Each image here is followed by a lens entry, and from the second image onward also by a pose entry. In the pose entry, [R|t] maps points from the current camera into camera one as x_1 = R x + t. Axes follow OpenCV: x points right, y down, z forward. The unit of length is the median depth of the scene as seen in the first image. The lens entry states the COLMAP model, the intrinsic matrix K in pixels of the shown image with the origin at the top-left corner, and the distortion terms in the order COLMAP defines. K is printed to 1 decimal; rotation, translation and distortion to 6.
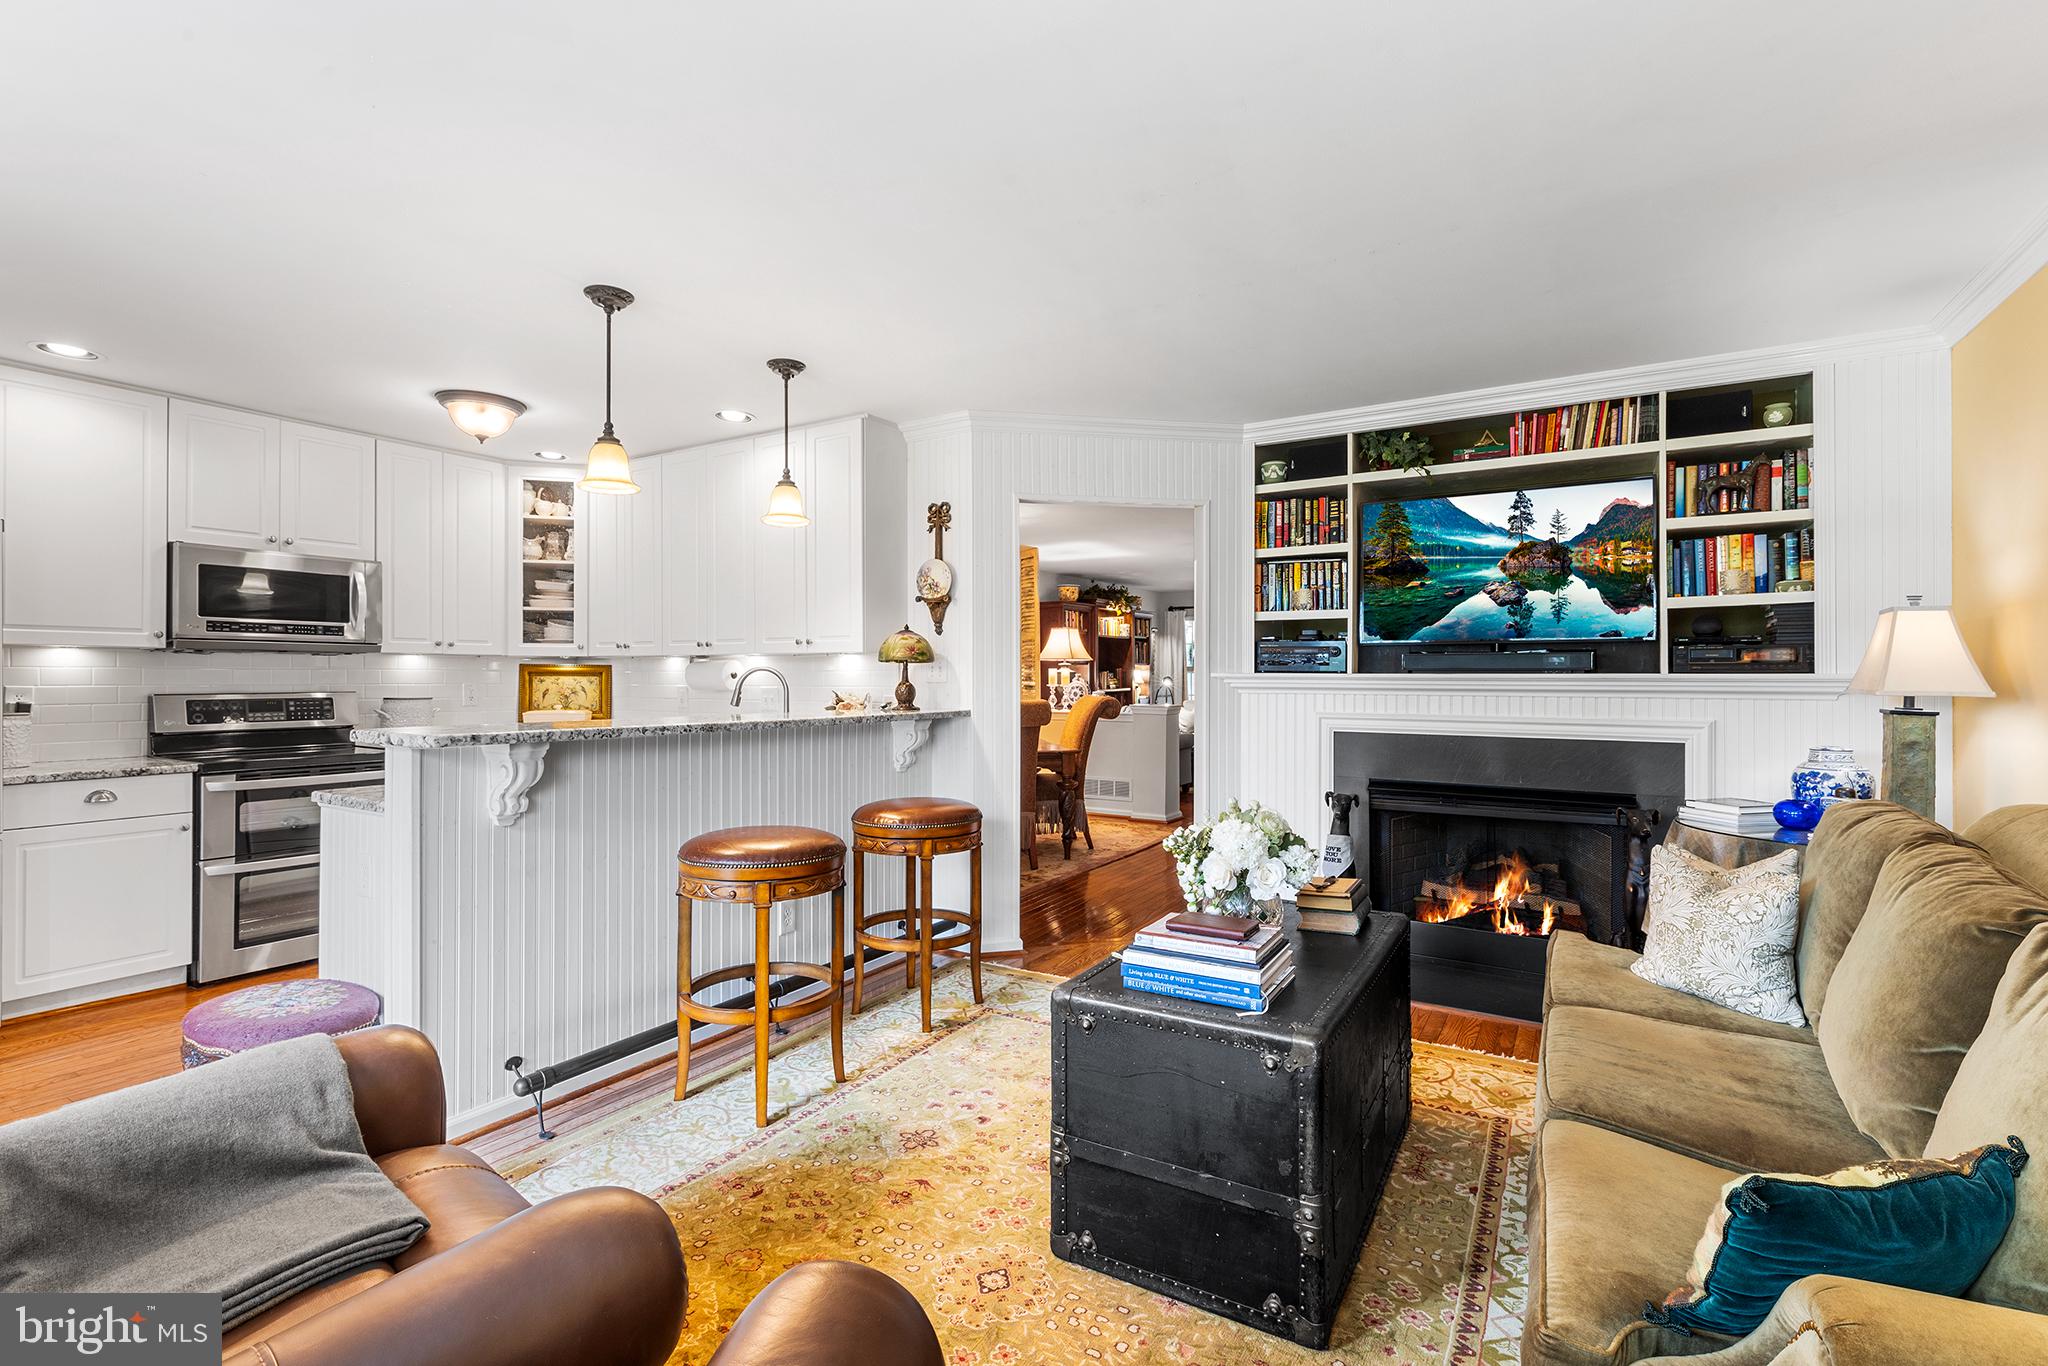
lens RADIAL K [[927.6, 0, 1028.3], [0, 927.6, 667.9], [0, 0, 1]] dist [0.009328, -0.000346]
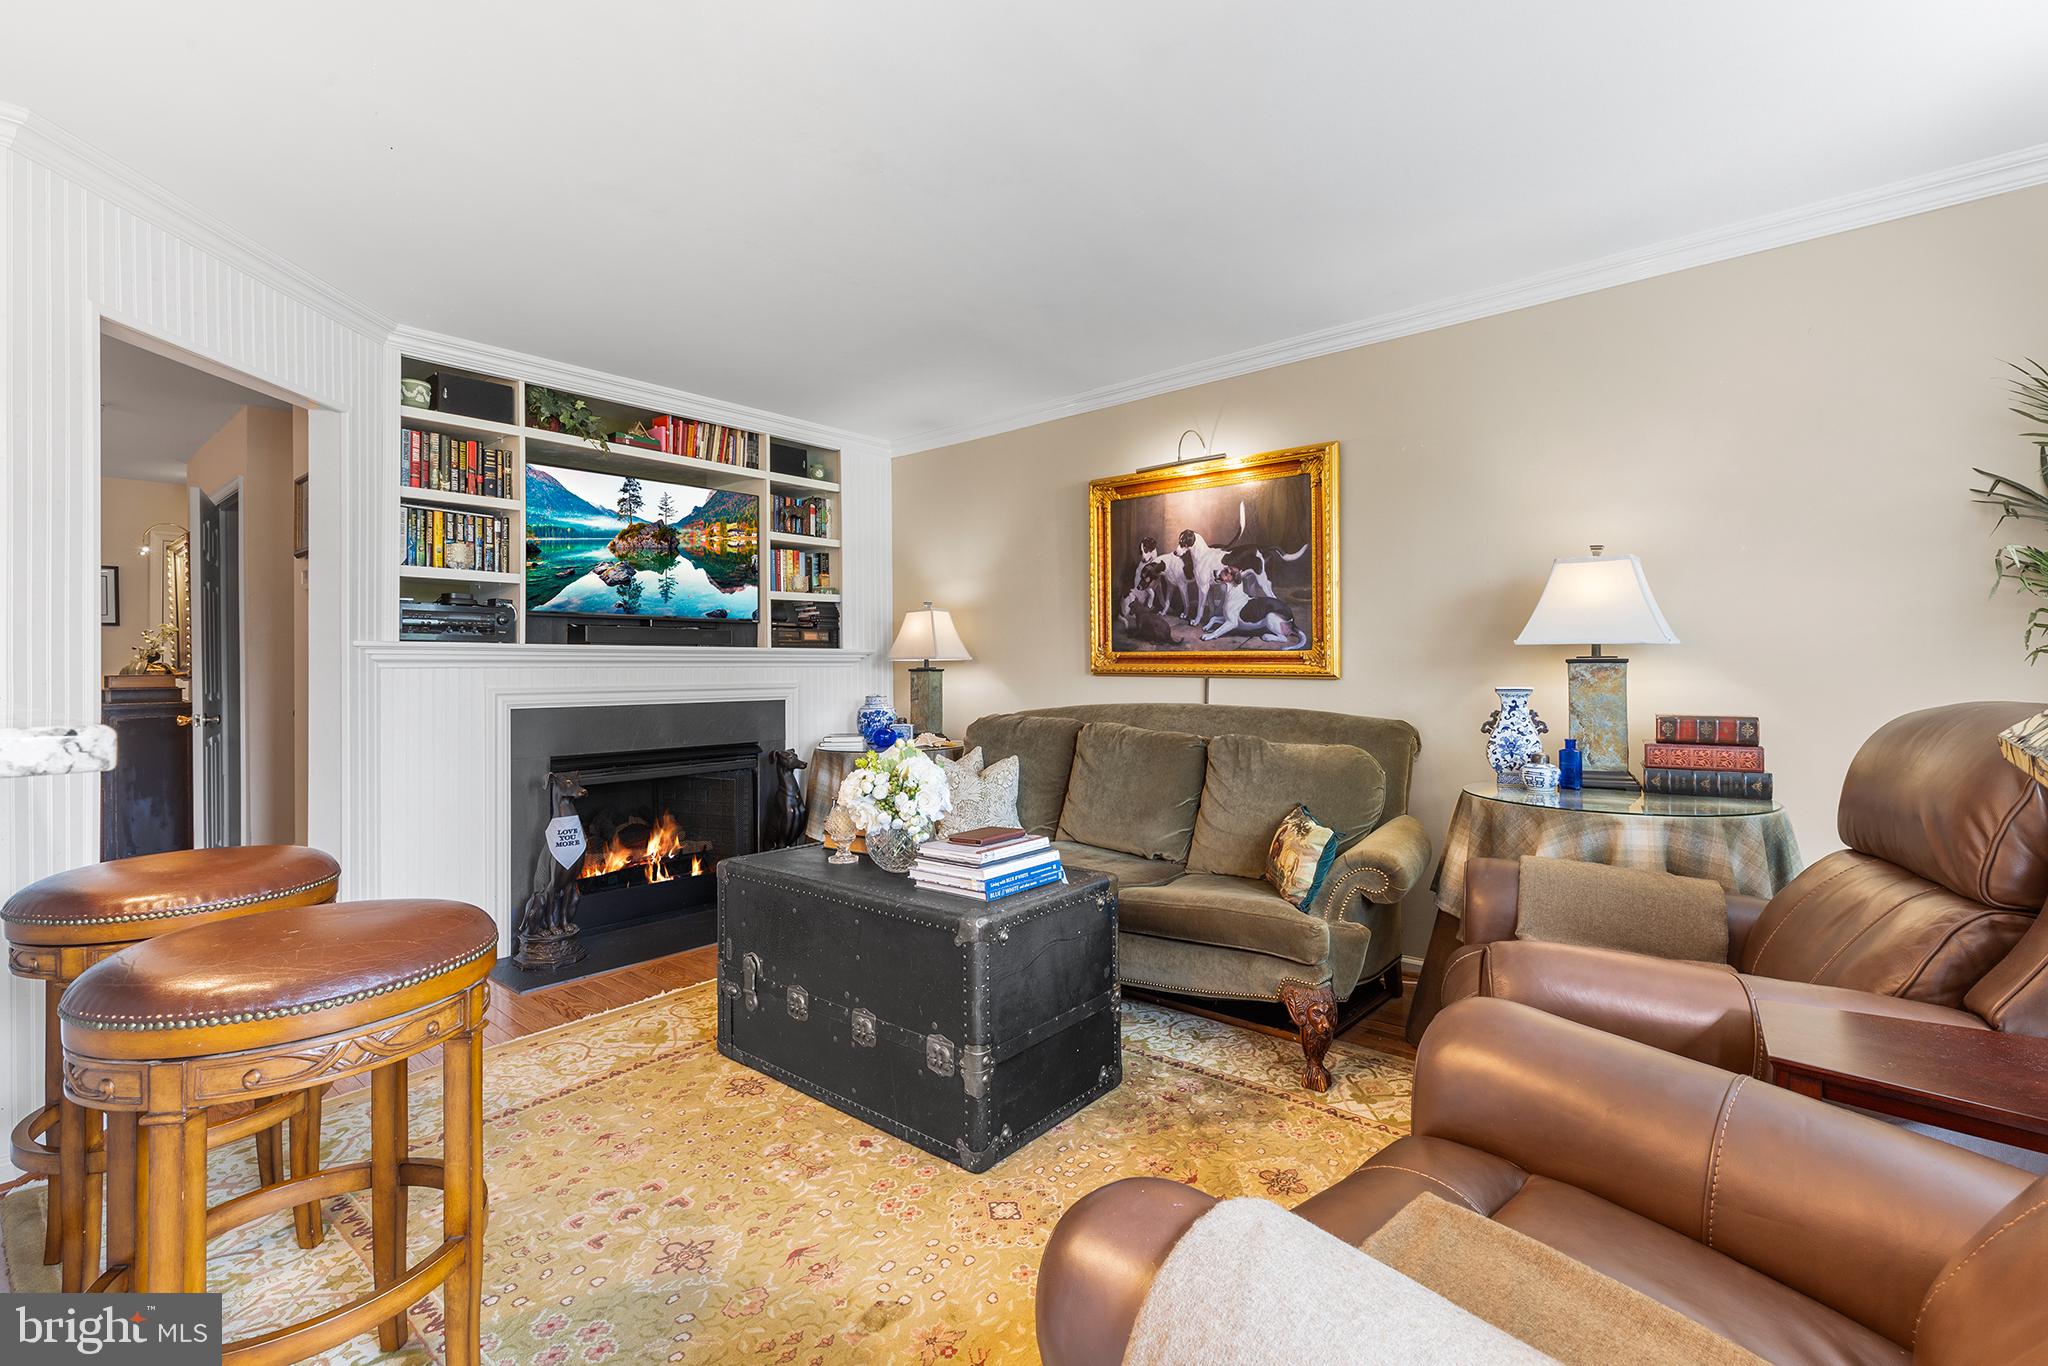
lens RADIAL K [[919.3, 0, 1025.1], [0, 919.3, 664.3], [0, 0, 1]] dist [0.011048, 0.000136]
pose [[0.162511, 0.003564, 0.986700, -0.483109], [0.002230, 0.999990, -0.003980, 0.031074], [-0.986704, 0.002847, 0.162501, 0.381572]]
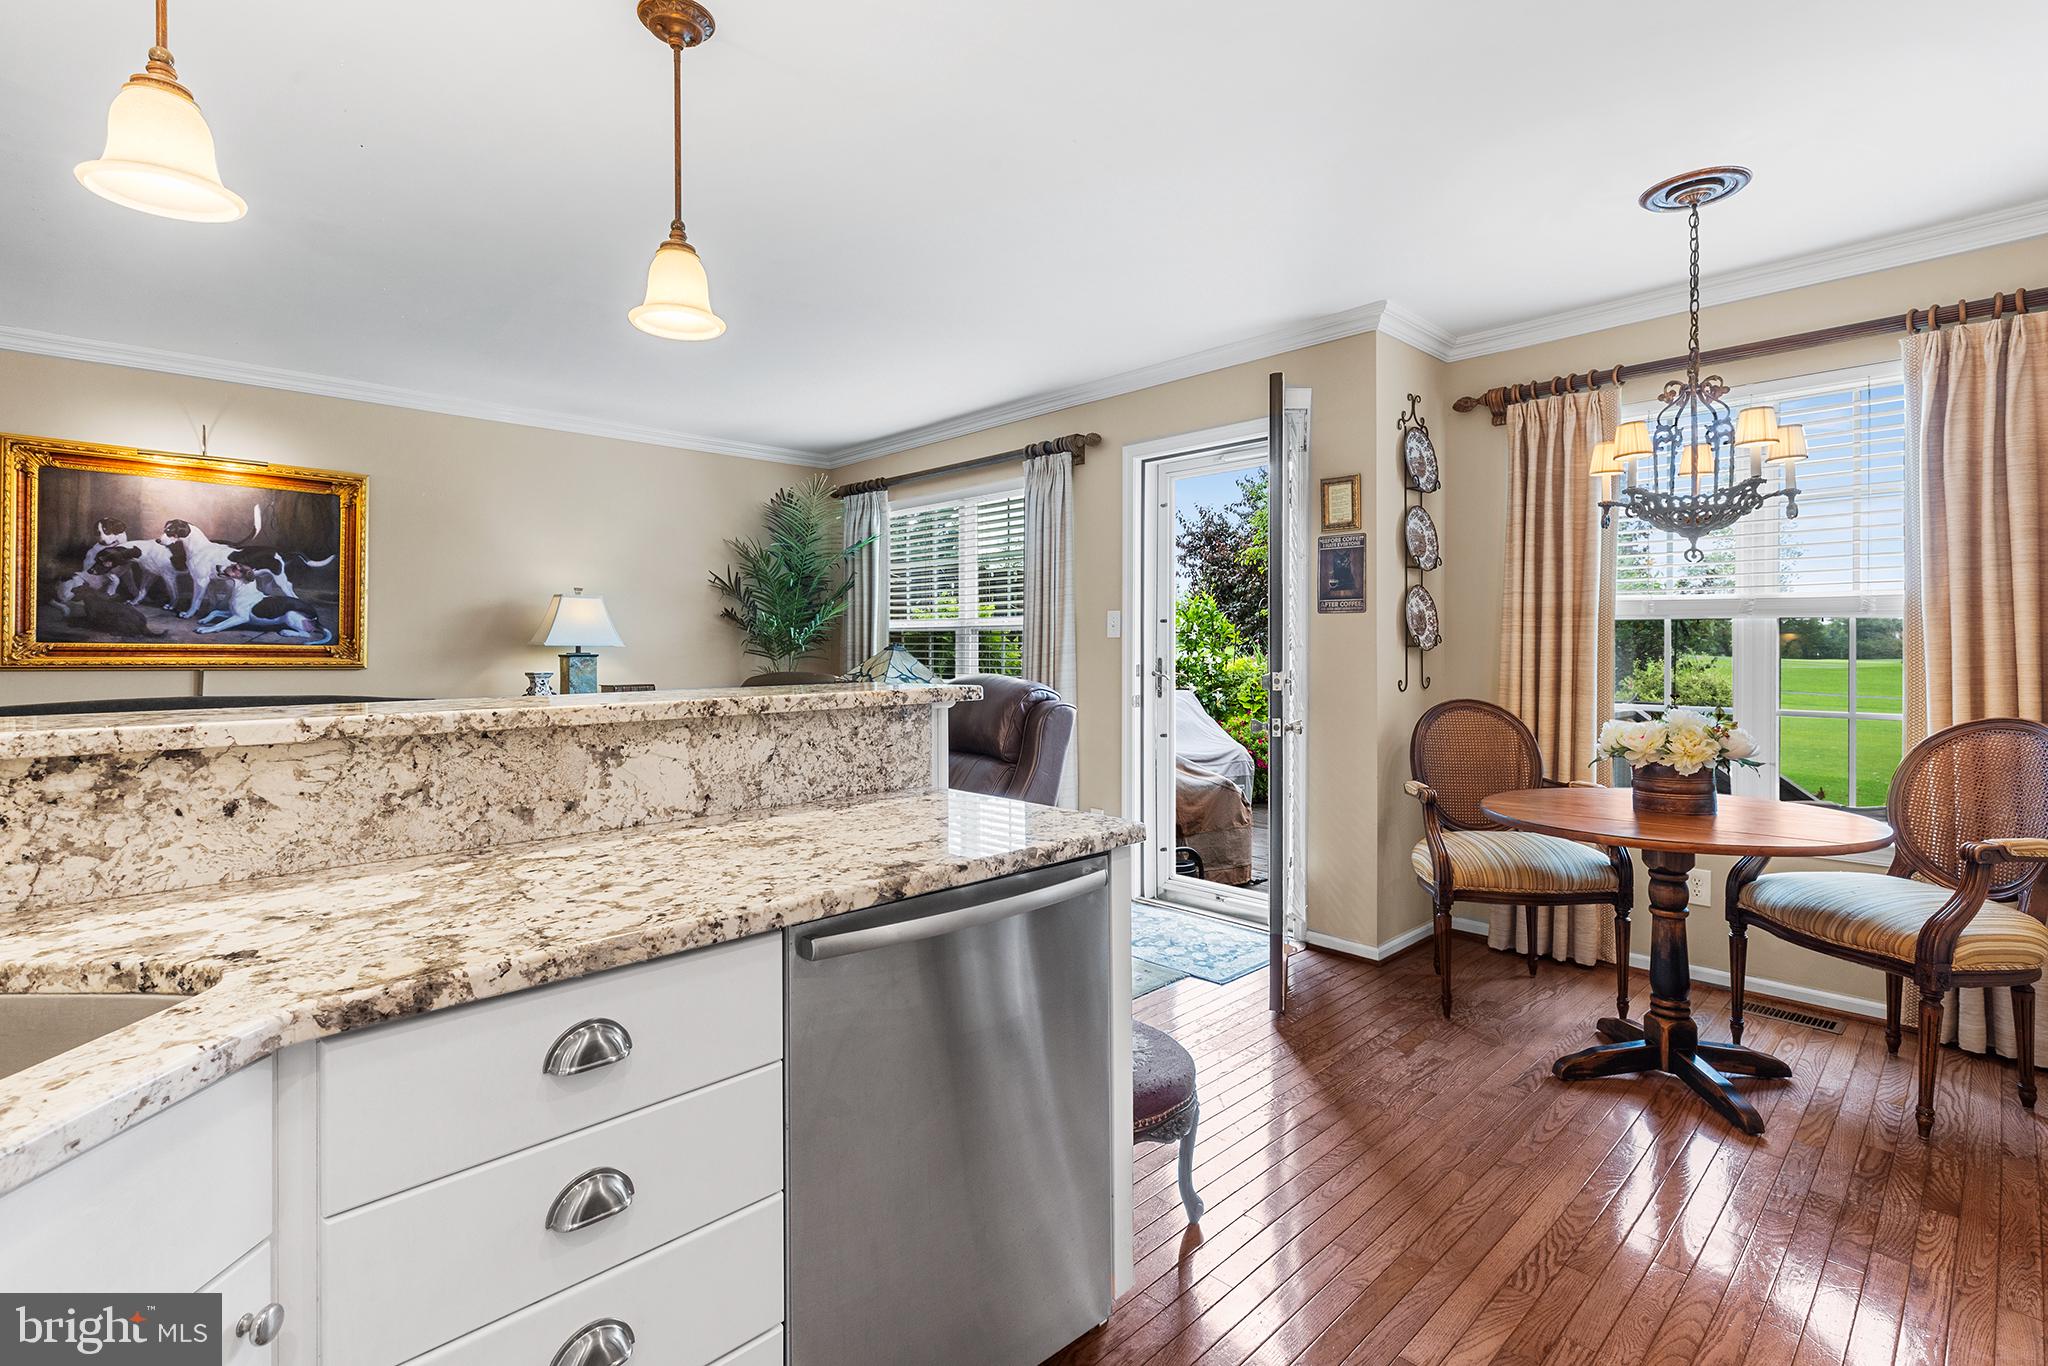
lens RADIAL K [[949.2, 0, 1028.2], [0, 949.2, 651.1], [0, 0, 1]] dist [0.003485, 0.000147]
pose [[-0.969915, 0.000684, 0.243442, -0.590148], [0.000472, 0.999999, -0.000928, 0.022595], [-0.243442, -0.000786, -0.969915, 1.117274]]
